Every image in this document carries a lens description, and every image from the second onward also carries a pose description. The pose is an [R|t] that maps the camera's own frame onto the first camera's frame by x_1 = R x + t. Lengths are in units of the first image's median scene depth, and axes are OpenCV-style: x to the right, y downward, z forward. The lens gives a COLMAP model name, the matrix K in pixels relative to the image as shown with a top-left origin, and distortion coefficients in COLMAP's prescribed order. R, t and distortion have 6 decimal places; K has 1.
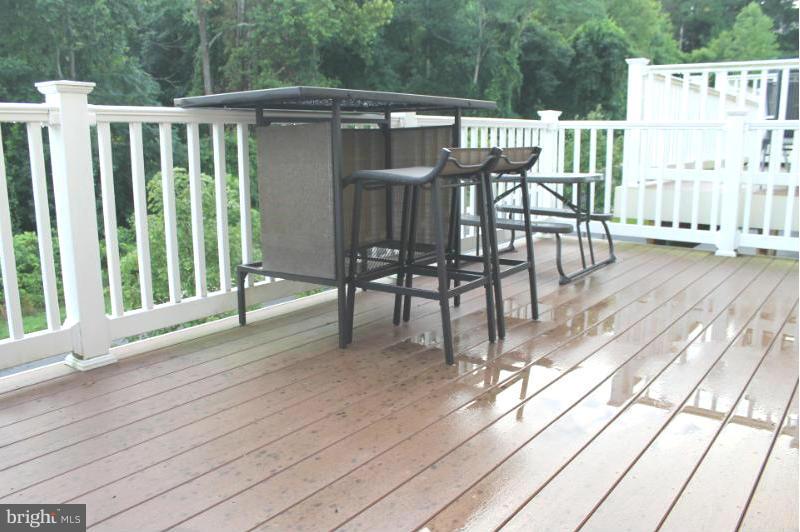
lens RADIAL K [[696.0, 0, 400.0], [0, 696.0, 266.0], [0, 0, 1]] dist [-0.184235, 0.169040]
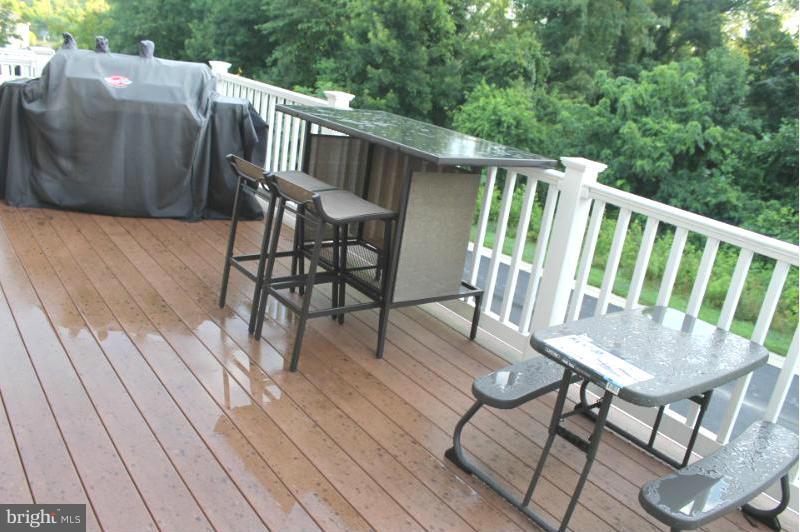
lens RADIAL K [[696.0, 0, 400.0], [0, 696.0, 266.0], [0, 0, 1]] dist [-0.184235, 0.169040]
pose [[-0.237053, 0.086617, -0.967628, 0.762184], [-0.483796, 0.853204, 0.194896, -0.187512], [0.842465, 0.514336, -0.160350, 0.993084]]
